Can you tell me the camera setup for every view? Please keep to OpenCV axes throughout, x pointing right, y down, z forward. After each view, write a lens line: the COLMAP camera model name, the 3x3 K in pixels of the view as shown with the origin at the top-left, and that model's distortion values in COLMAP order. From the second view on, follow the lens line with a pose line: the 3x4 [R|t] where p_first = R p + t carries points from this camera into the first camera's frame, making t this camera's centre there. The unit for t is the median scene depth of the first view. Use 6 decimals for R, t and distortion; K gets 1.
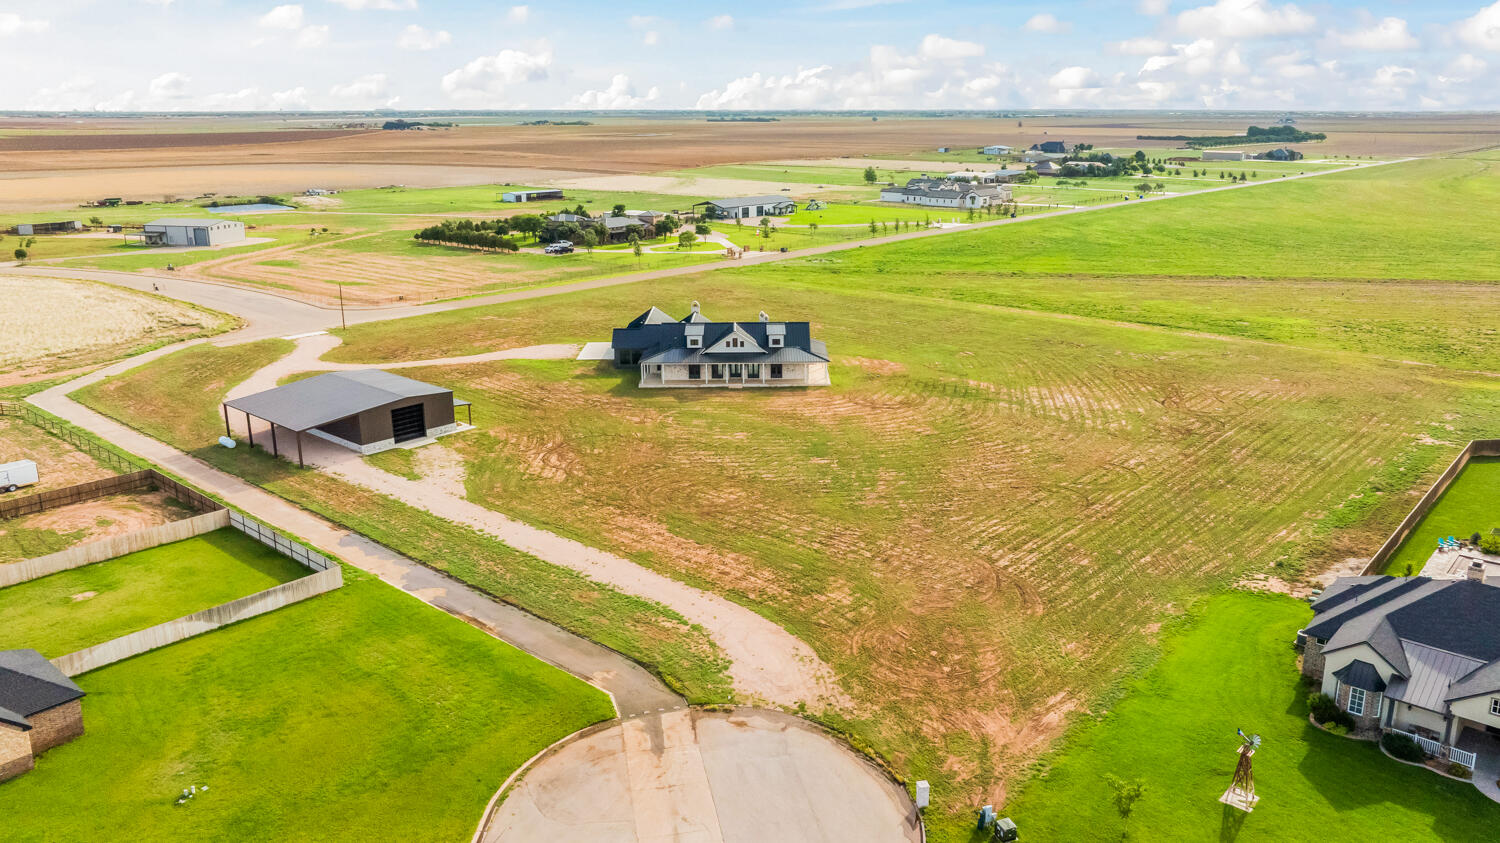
lens RADIAL K [[1092.1, 0, 747.5], [0, 1092.1, 417.1], [0, 0, 1]] dist [-0.018972, 0.000781]
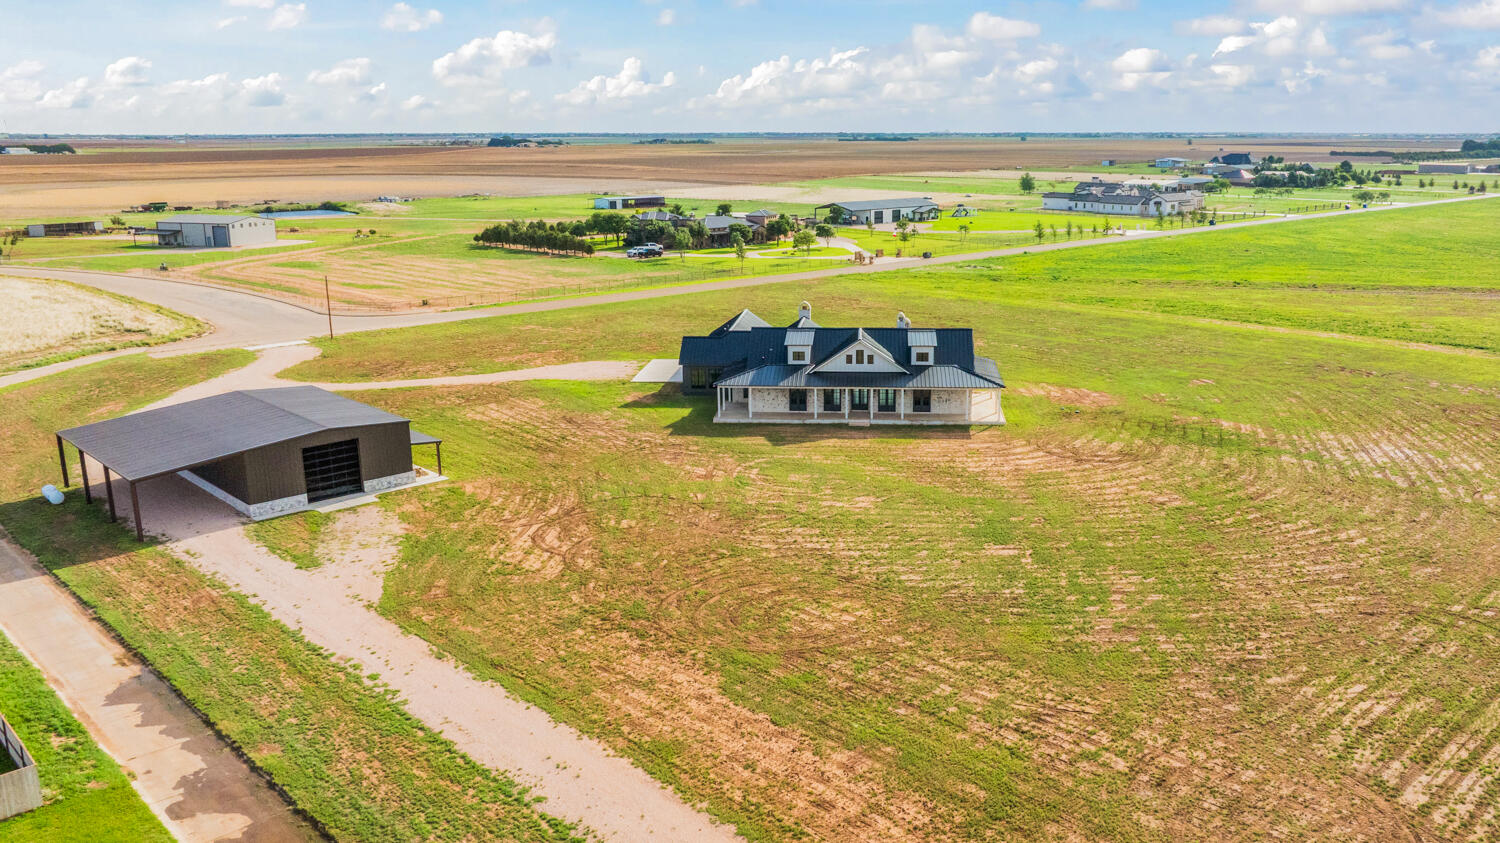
lens RADIAL K [[1092.1, 0, 747.5], [0, 1092.1, 417.1], [0, 0, 1]] dist [-0.018972, 0.000781]
pose [[0.992788, 0.016276, -0.118772, 0.000110], [-0.021024, 0.999025, -0.038833, -0.004658], [0.118024, 0.041050, 0.992162, 0.324933]]
